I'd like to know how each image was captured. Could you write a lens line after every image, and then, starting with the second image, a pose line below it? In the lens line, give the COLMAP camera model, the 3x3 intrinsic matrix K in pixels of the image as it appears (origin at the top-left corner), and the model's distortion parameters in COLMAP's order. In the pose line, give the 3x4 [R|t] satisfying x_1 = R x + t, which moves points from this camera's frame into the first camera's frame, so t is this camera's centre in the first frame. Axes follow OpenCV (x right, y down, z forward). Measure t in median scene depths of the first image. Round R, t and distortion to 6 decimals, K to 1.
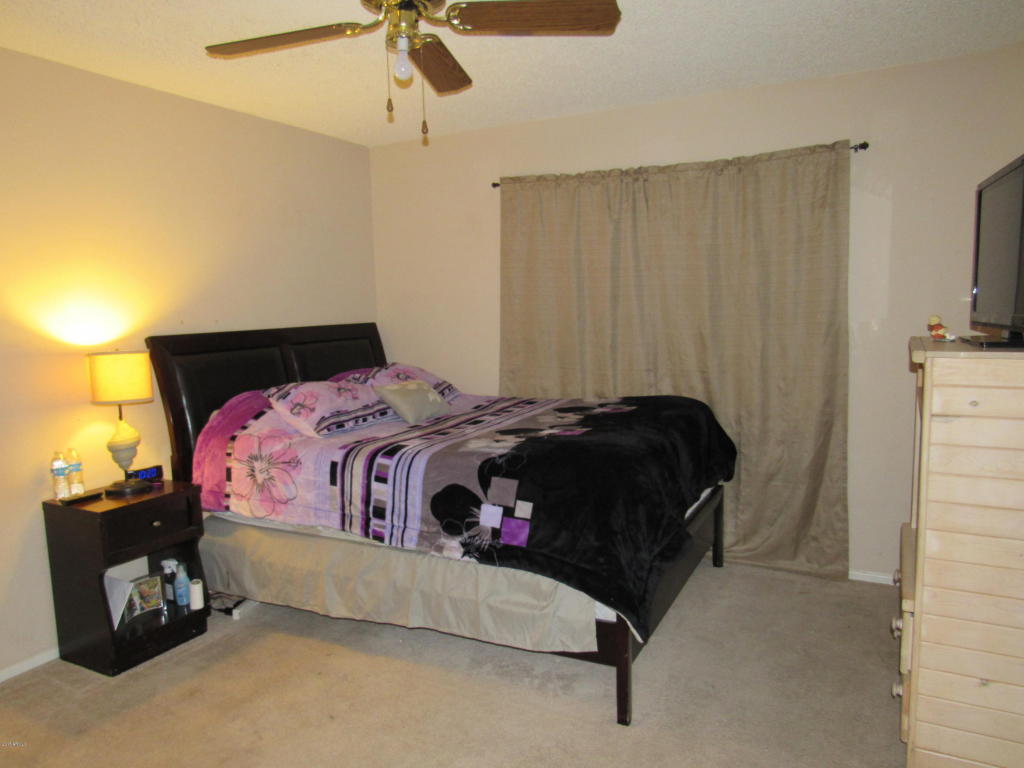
lens RADIAL K [[724.0, 0, 511.6], [0, 724.0, 381.7], [0, 0, 1]] dist [-0.026034, -0.000403]
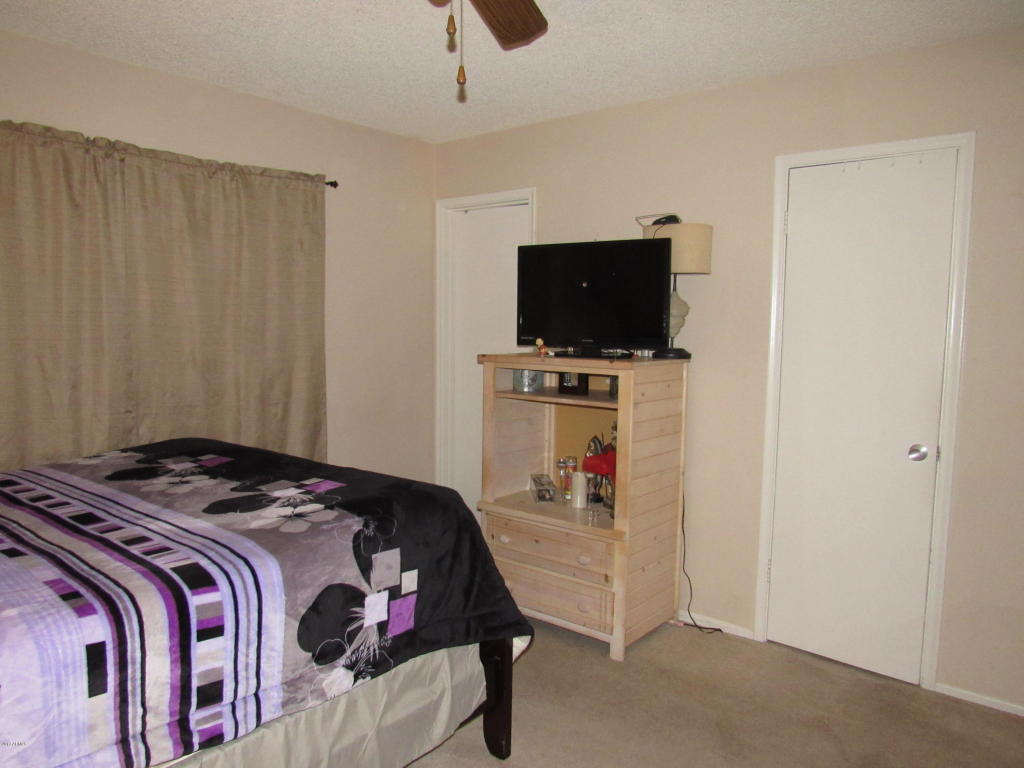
lens RADIAL K [[724.0, 0, 511.4], [0, 724.0, 384.4], [0, 0, 1]] dist [-0.026034, -0.000403]
pose [[0.204775, -0.055261, 0.977248, -0.690783], [0.090197, 0.995222, 0.037377, -0.054885], [-0.974644, 0.080491, 0.208781, 0.680980]]
